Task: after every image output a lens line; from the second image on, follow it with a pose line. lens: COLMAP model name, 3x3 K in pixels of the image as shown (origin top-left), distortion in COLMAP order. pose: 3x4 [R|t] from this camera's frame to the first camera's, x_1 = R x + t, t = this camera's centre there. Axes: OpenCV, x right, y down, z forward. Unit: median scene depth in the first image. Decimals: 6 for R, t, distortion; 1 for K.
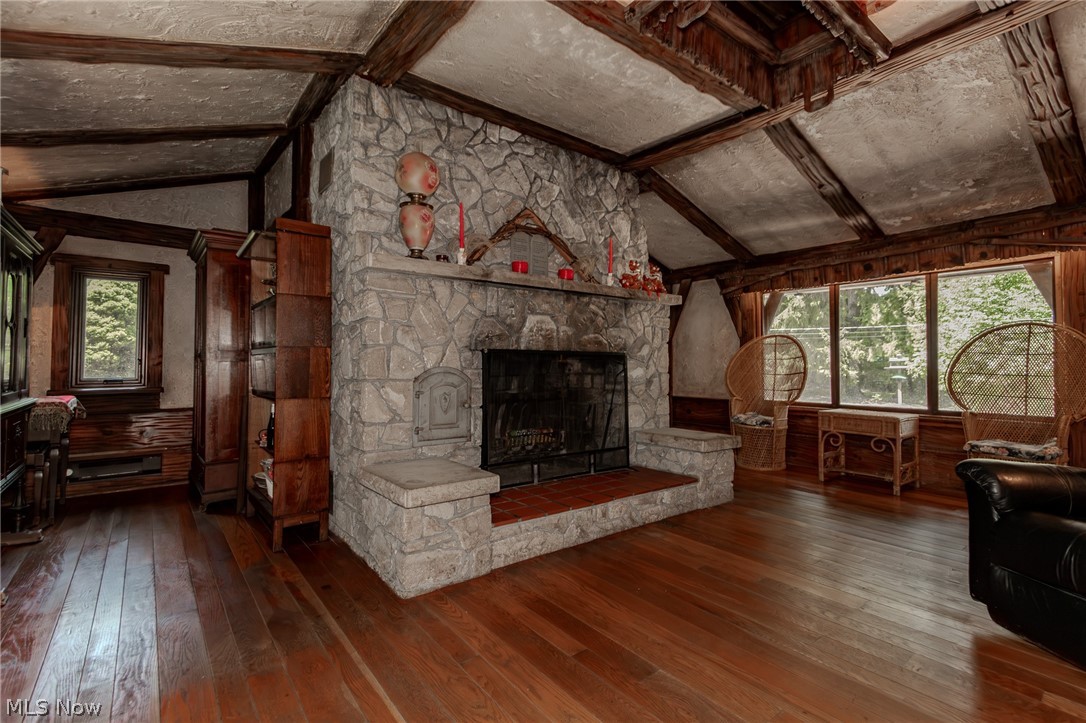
lens RADIAL K [[505.6, 0, 545.5], [0, 505.6, 347.0], [0, 0, 1]] dist [0.021902, -0.000140]
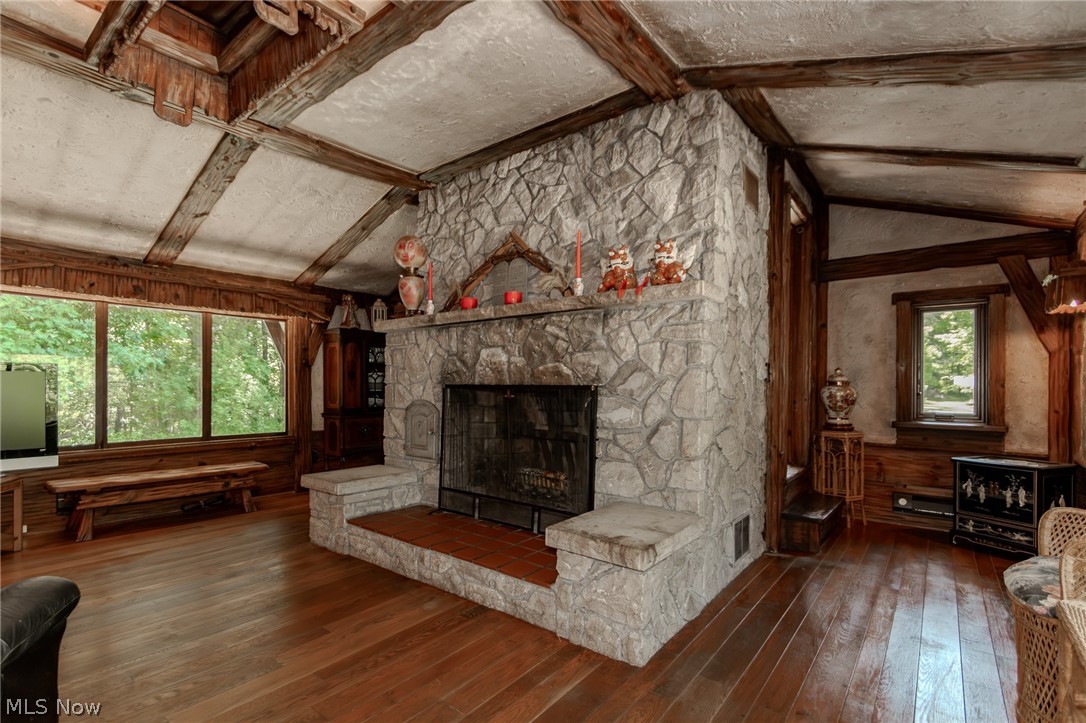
lens RADIAL K [[502.9, 0, 535.5], [0, 502.9, 383.3], [0, 0, 1]] dist [0.010067, -0.000440]
pose [[0.230909, -0.002727, -0.972972, 0.867412], [0.035413, 0.999357, 0.005603, 0.001033], [0.972331, -0.035750, 0.230857, 0.798617]]
